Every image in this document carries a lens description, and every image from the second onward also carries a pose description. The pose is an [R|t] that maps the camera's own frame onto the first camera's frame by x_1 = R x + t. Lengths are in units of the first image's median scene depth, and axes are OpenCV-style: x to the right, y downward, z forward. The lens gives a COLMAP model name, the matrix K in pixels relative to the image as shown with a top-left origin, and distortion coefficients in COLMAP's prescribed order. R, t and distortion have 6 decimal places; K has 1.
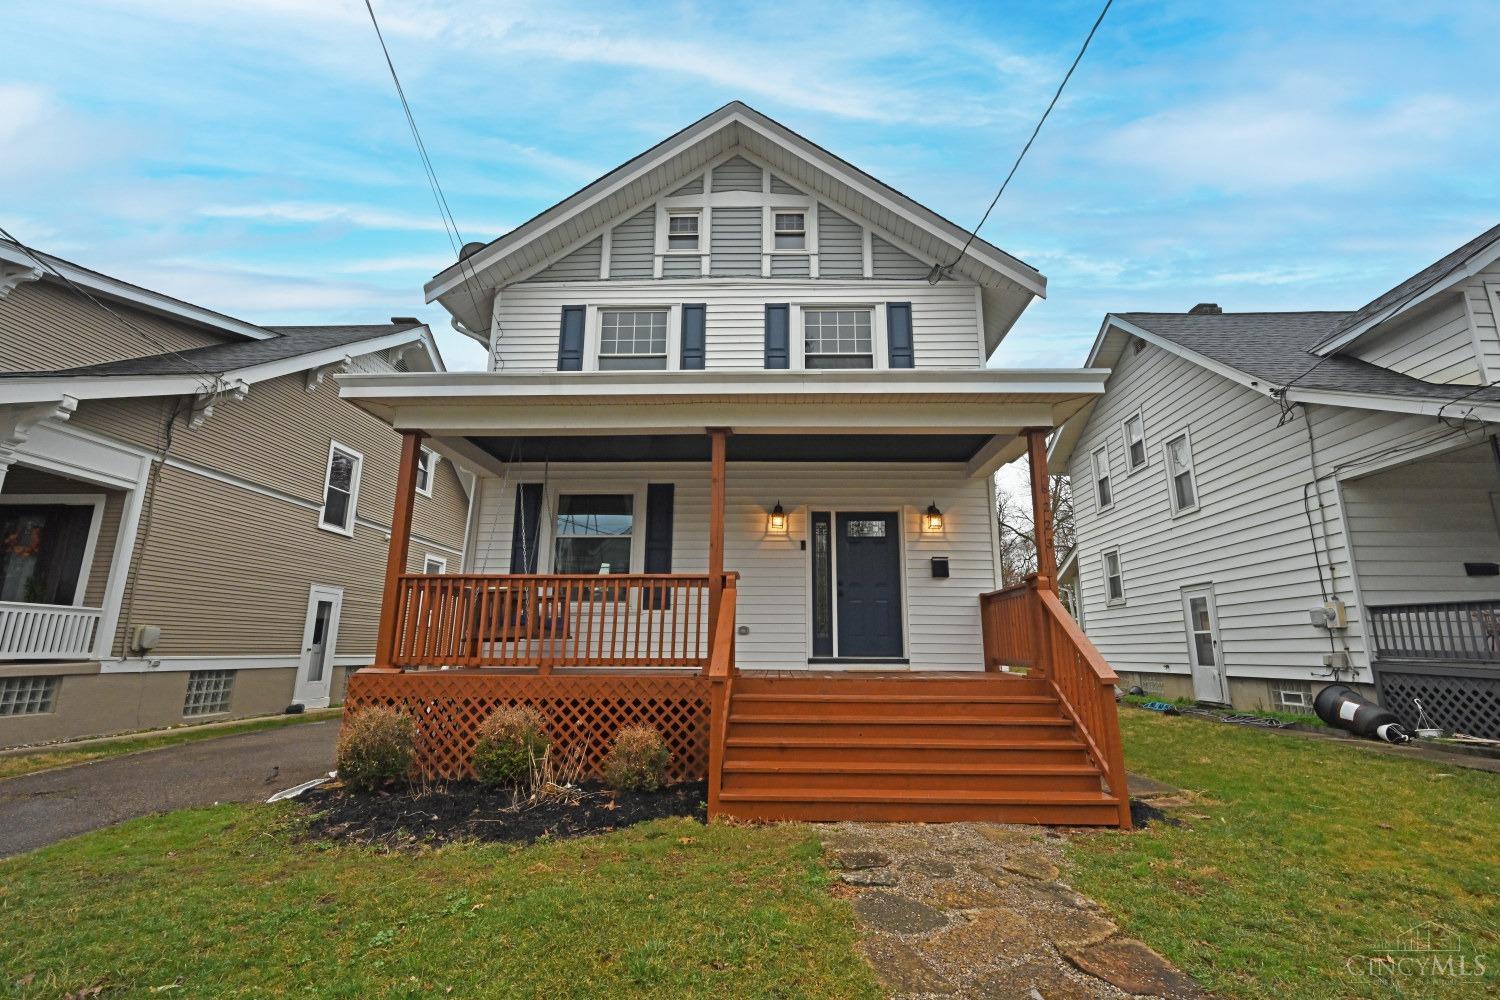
lens RADIAL K [[674.2, 0, 752.0], [0, 674.2, 502.1], [0, 0, 1]] dist [-0.001983, -0.000278]
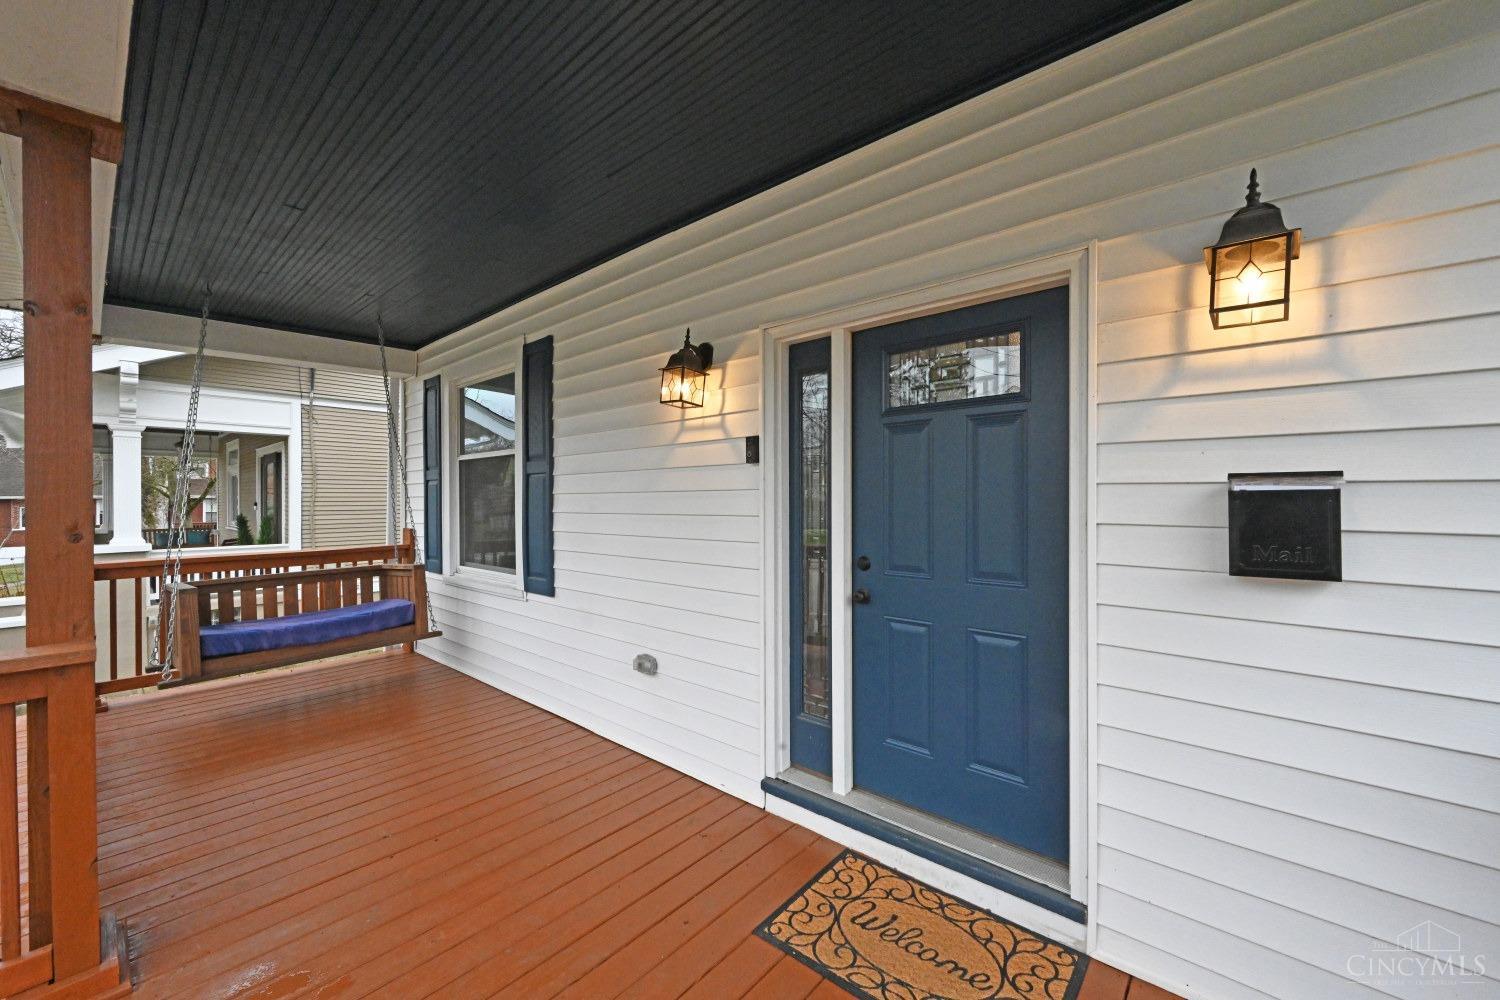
lens RADIAL K [[593.0, 0, 754.1], [0, 593.0, 499.9], [0, 0, 1]] dist [0.000364, 0.000153]
pose [[0.765599, -0.008346, -0.643264, 0.262064], [0.150477, 0.974500, 0.166451, 0.037796], [0.625472, -0.224231, 0.747332, 0.749922]]
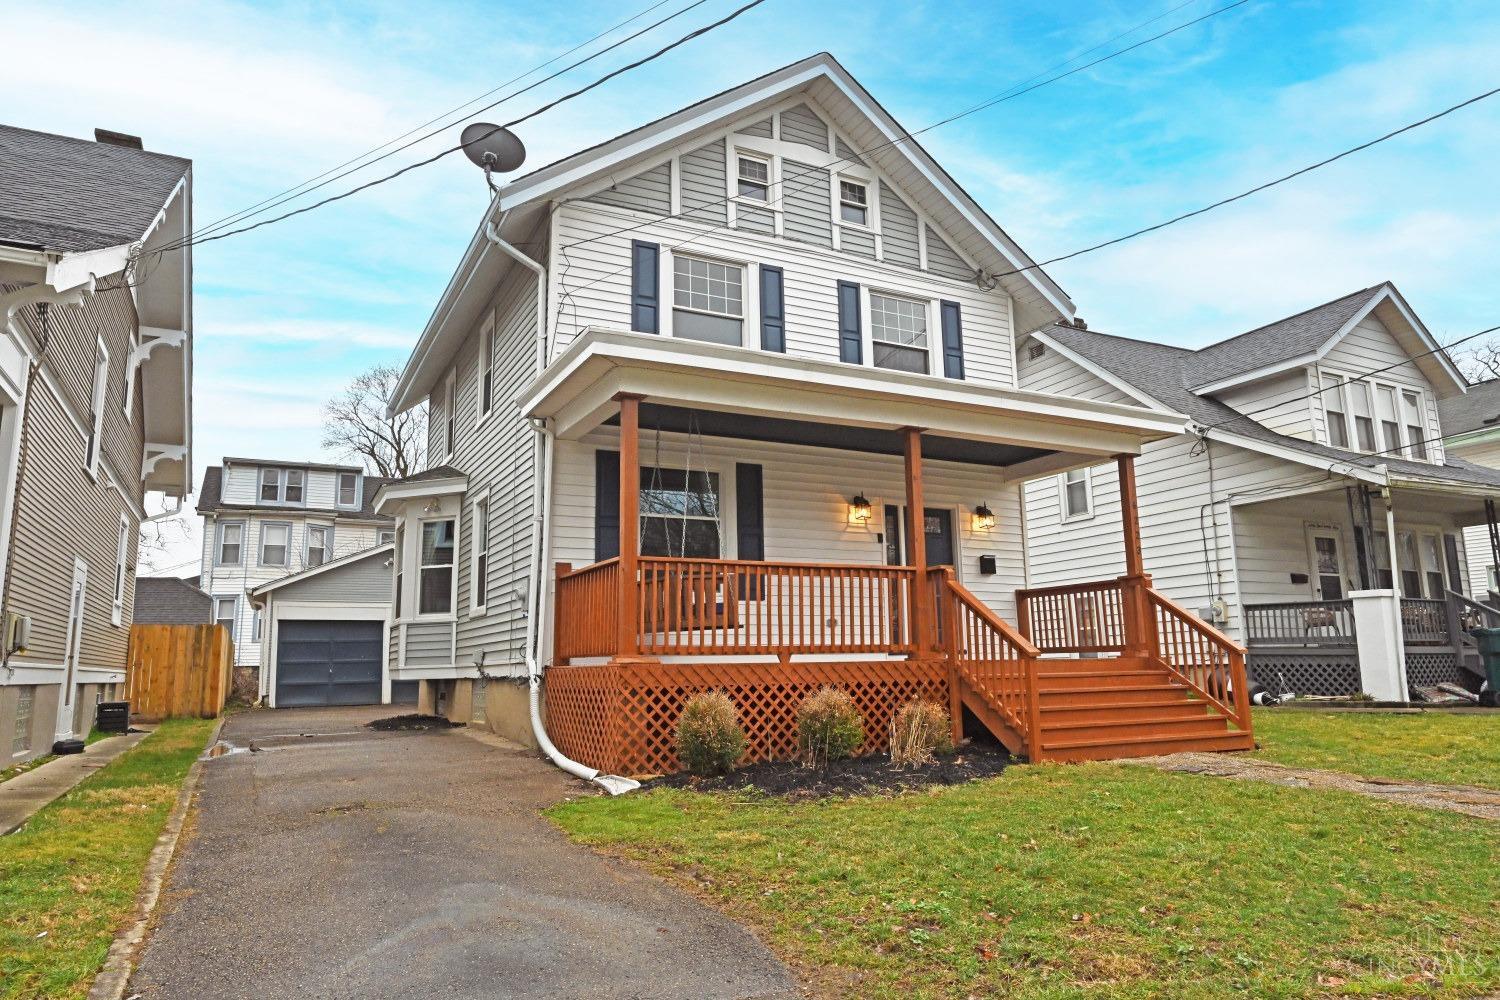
lens RADIAL K [[968.2, 0, 750.0], [0, 968.2, 500.0], [0, 0, 1]] dist [-0.006839, -0.001117]
pose [[0.877475, 0.062602, 0.475519, -0.755033], [-0.083266, 0.996273, 0.022493, -0.007920], [-0.472339, -0.059332, 0.879418, -0.158382]]
